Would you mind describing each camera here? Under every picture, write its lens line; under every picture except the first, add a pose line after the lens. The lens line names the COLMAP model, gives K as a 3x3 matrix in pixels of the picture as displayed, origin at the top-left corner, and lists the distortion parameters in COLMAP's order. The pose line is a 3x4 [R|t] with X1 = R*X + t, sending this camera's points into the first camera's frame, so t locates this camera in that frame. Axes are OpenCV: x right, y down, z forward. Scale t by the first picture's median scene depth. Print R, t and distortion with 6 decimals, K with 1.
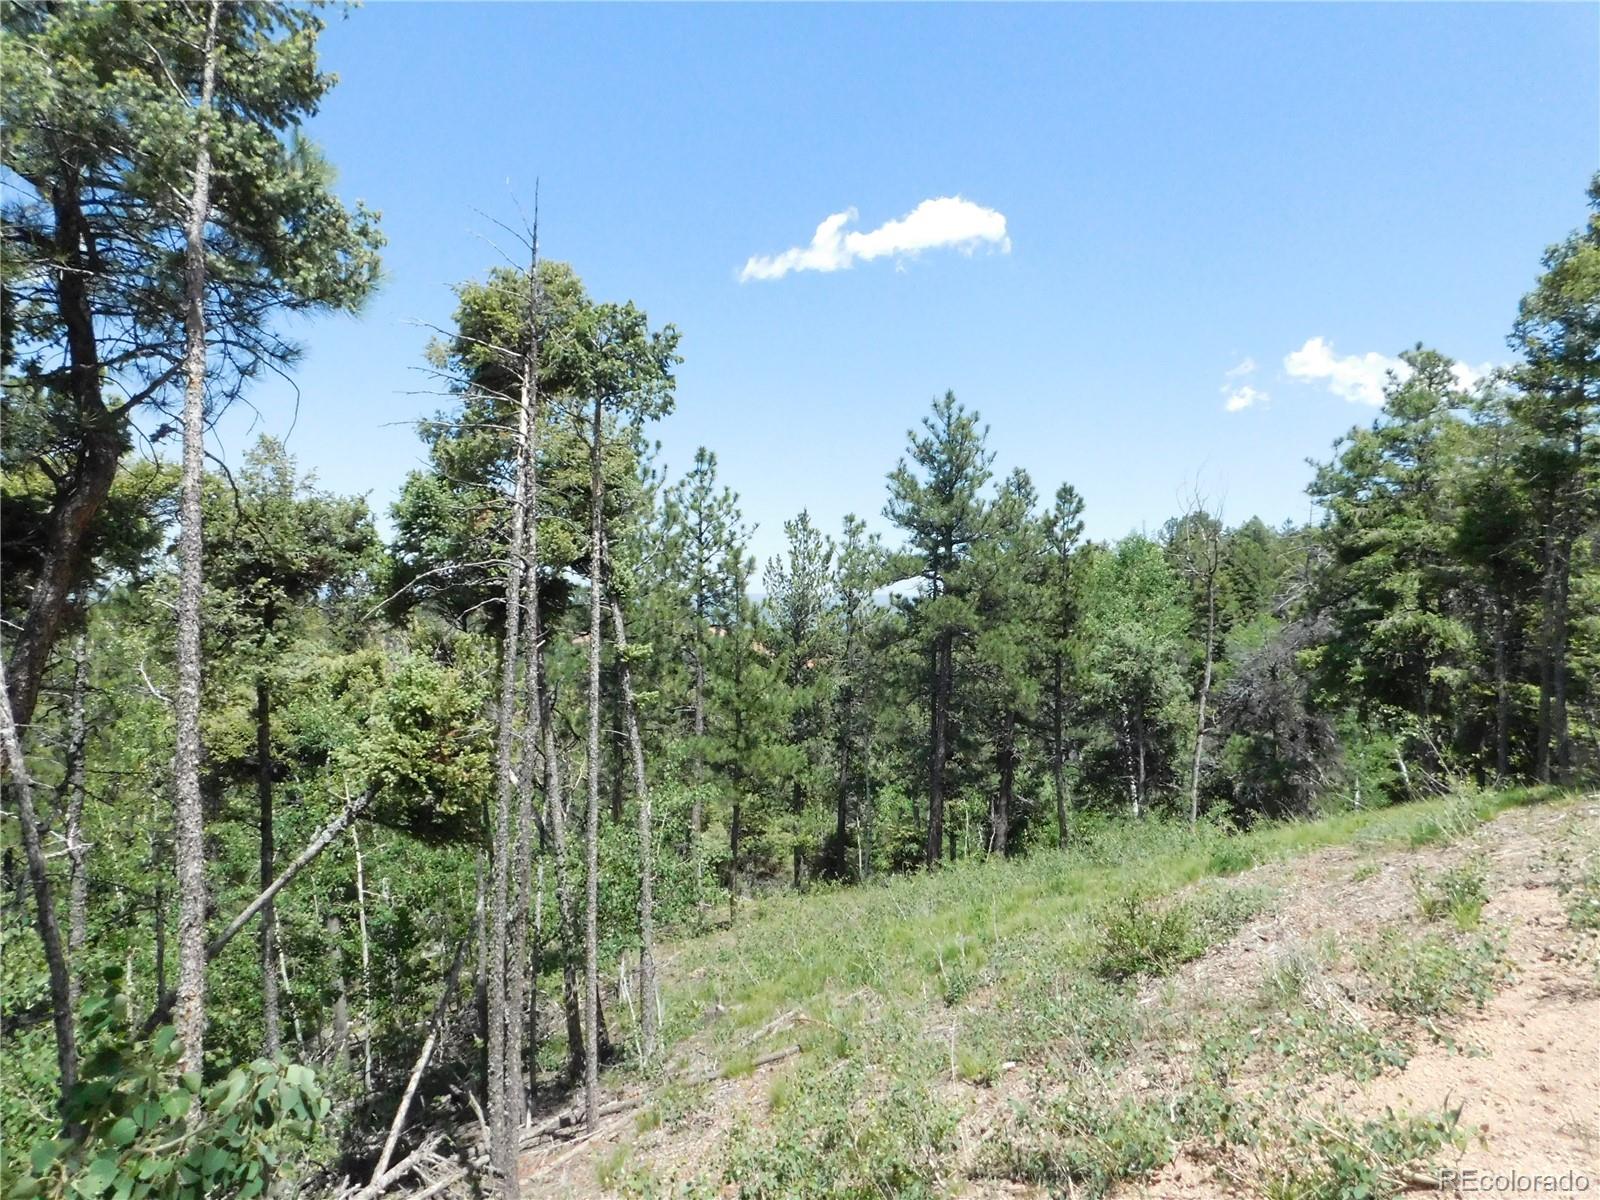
lens RADIAL K [[1083.7, 0, 809.0], [0, 1083.7, 603.1], [0, 0, 1]] dist [-0.060535, 0.062461]
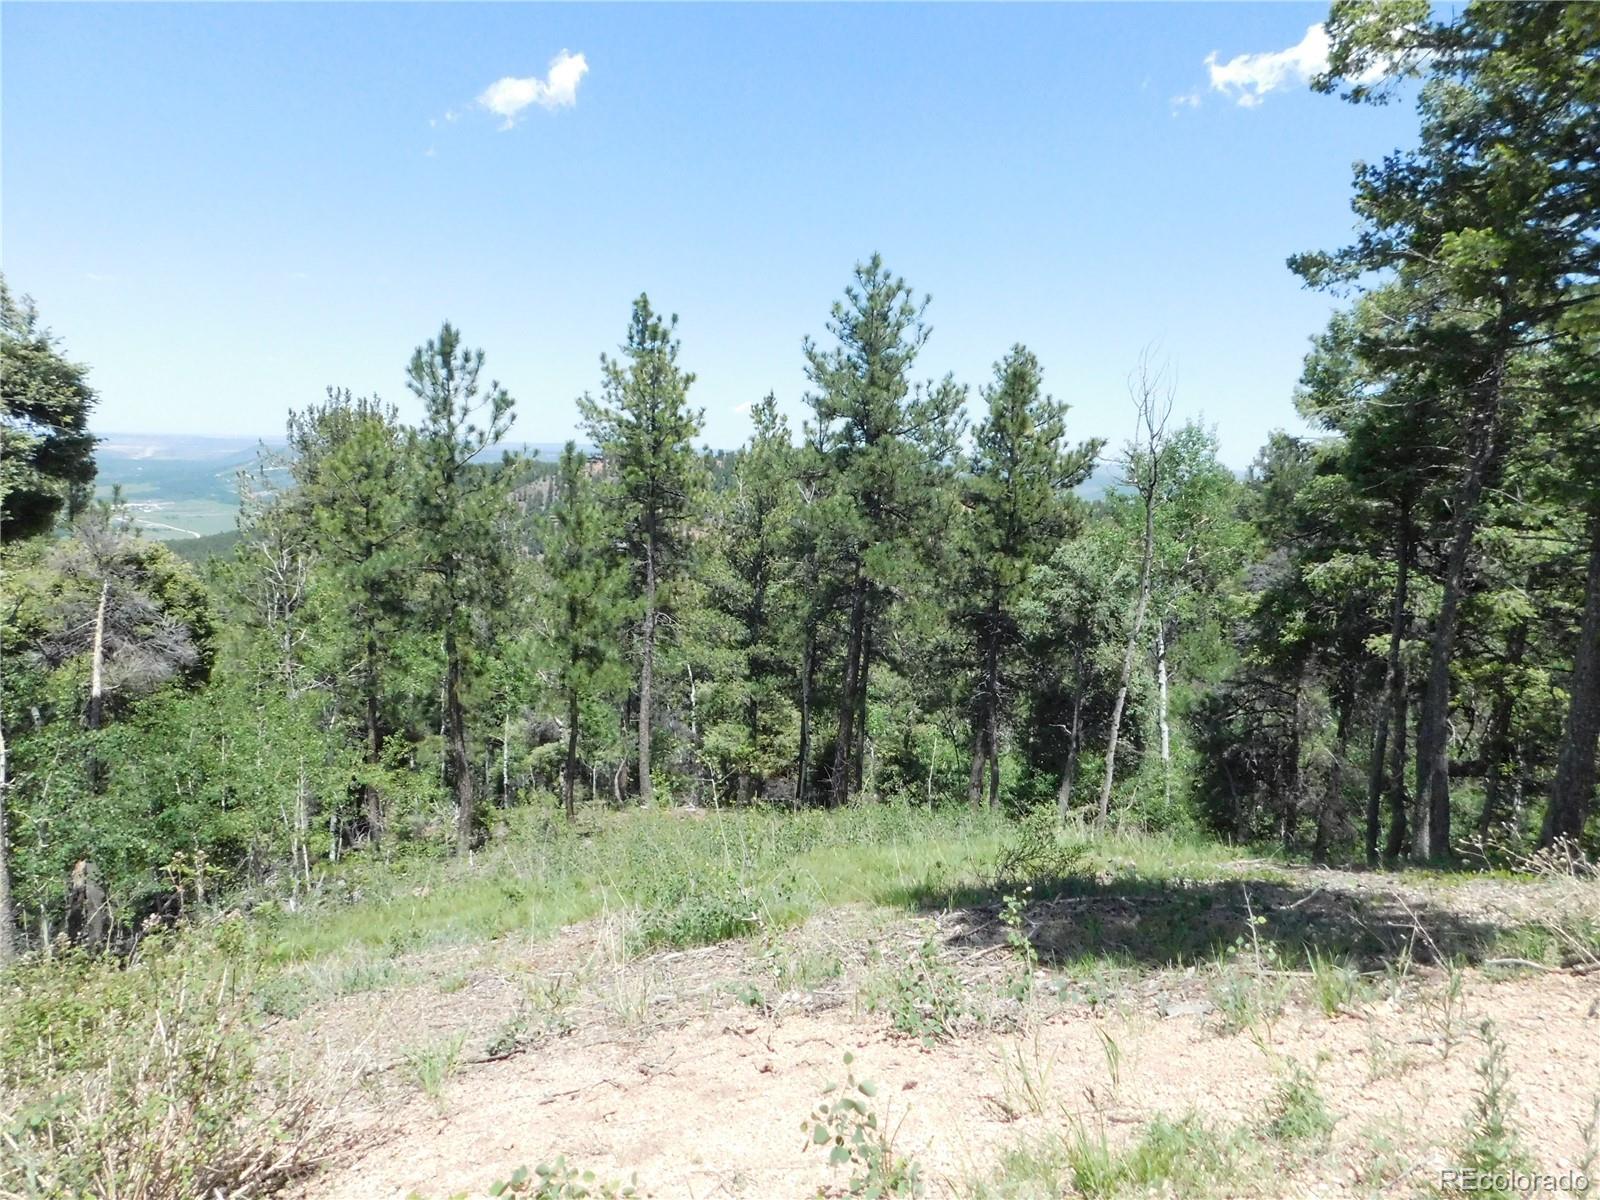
lens RADIAL K [[1072.4, 0, 800.0], [0, 1072.4, 600.0], [0, 0, 1]] dist [-0.063320, 0.063209]
pose [[0.964160, 0.063996, -0.257490, 0.789288], [-0.032950, 0.991843, 0.123130, -0.077994], [0.263269, -0.110233, 0.958404, 0.422164]]
